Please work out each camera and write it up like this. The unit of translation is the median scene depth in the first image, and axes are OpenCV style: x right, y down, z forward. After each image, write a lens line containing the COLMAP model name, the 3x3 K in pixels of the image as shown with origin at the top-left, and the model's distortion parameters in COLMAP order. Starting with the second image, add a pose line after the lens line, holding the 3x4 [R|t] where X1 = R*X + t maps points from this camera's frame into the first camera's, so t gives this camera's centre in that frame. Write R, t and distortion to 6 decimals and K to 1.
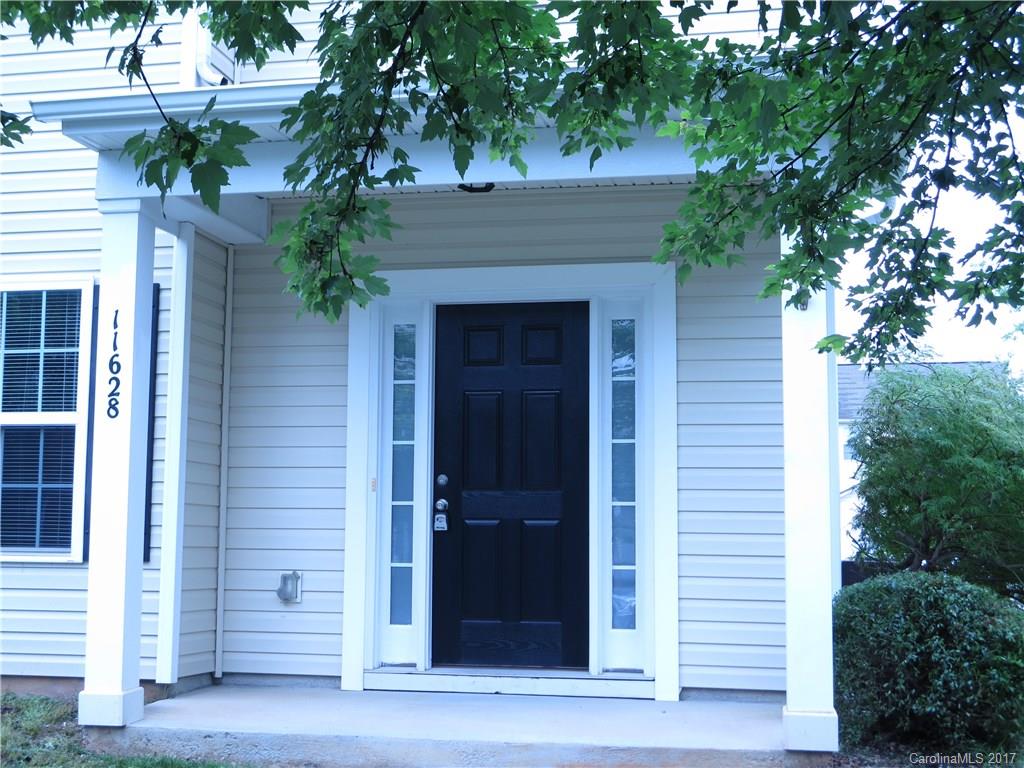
lens RADIAL K [[1386.9, 0, 512.0], [0, 1386.9, 384.0], [0, 0, 1]] dist [0.000477, -0.012458]
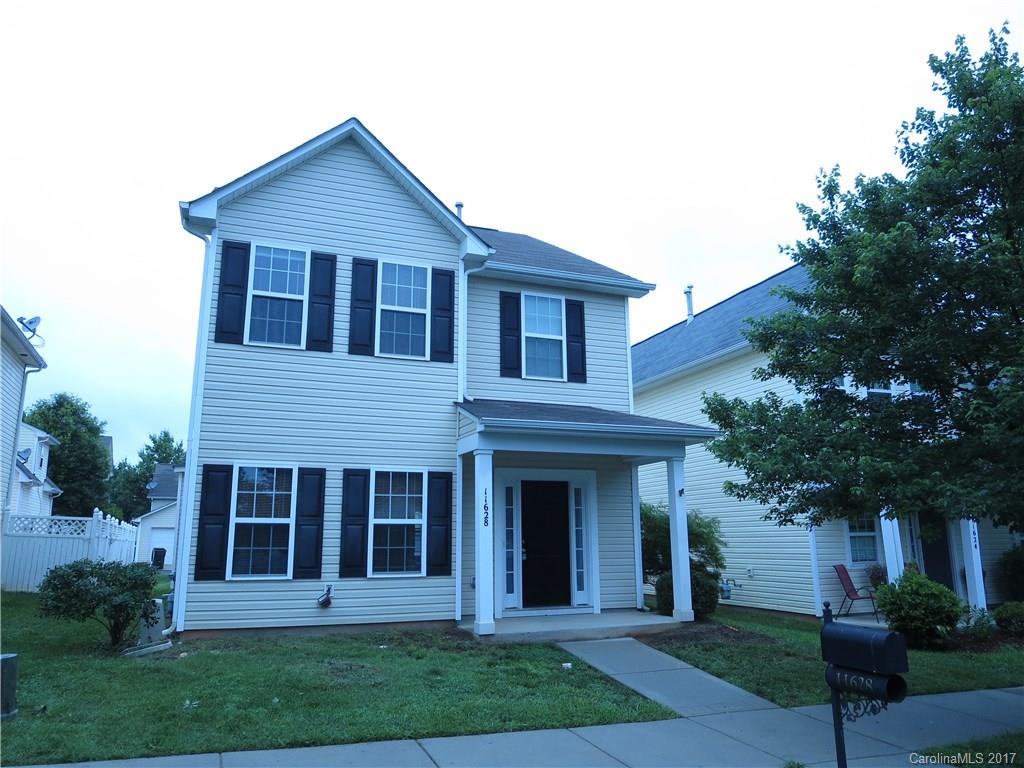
lens RADIAL K [[722.0, 0, 512.0], [0, 722.0, 384.0], [0, 0, 1]] dist [-0.020810, 0.004518]
pose [[0.835430, 0.099197, 0.540571, -0.939218], [-0.045270, 0.992655, -0.112193, -0.090540], [-0.547730, 0.069258, 0.833784, -0.273113]]
